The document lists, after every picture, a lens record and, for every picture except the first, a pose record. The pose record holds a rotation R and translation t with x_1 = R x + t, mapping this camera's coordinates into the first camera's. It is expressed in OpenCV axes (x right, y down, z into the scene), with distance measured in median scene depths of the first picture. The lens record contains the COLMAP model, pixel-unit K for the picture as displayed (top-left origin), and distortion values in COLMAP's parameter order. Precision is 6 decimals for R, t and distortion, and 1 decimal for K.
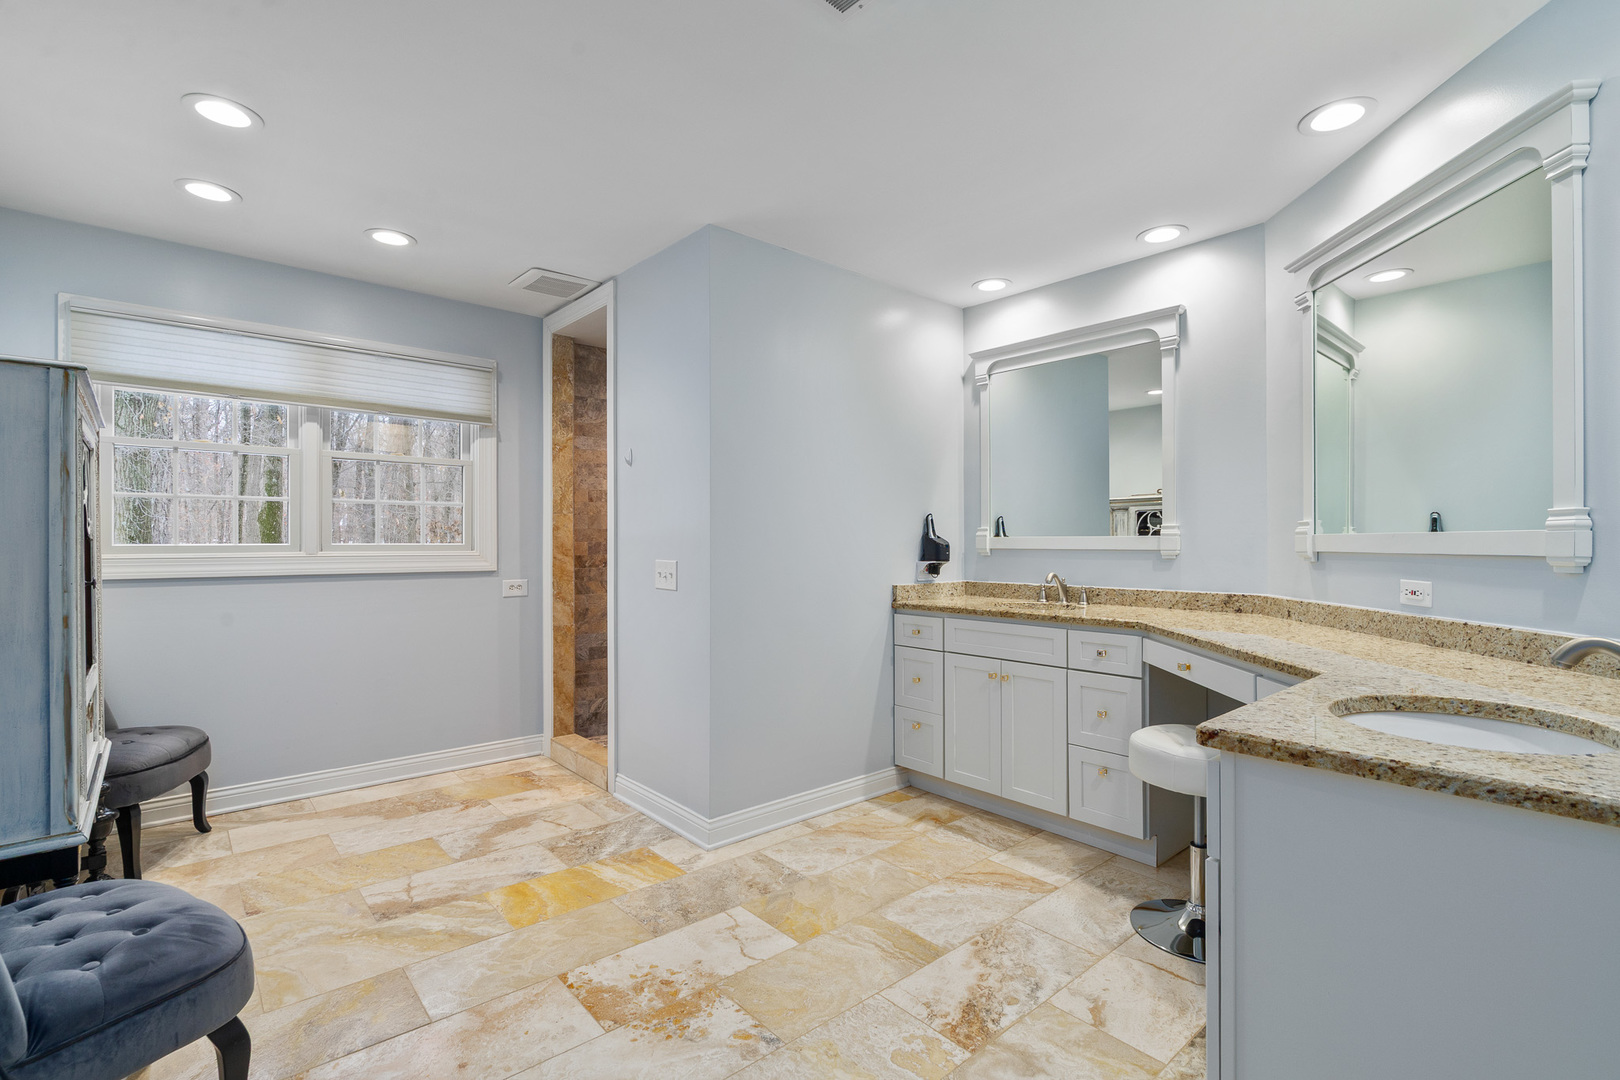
lens RADIAL K [[748.1, 0, 804.3], [0, 748.1, 541.1], [0, 0, 1]] dist [0.015847, -0.002796]
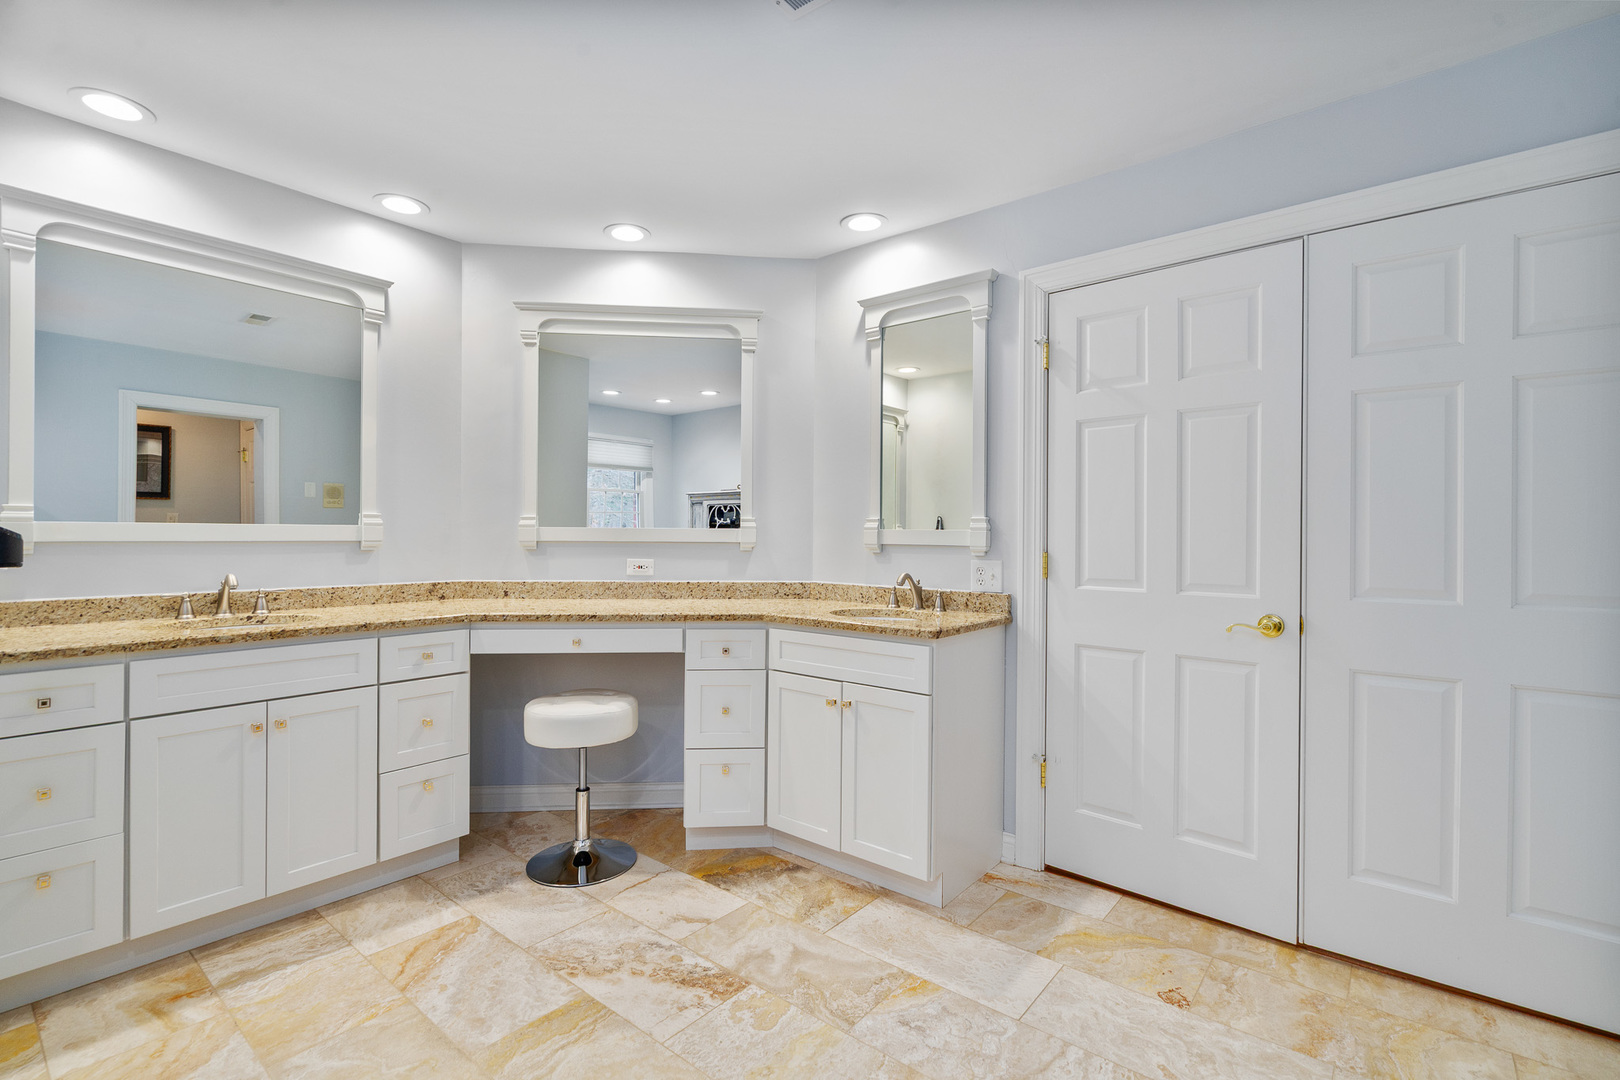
lens RADIAL K [[748.1, 0, 805.2], [0, 748.1, 538.8], [0, 0, 1]] dist [0.015847, -0.002796]
pose [[-0.168925, -0.006803, 0.985605, -0.577325], [-0.008752, 0.999947, 0.005402, -0.000361], [-0.985590, -0.007713, -0.168976, 0.710063]]
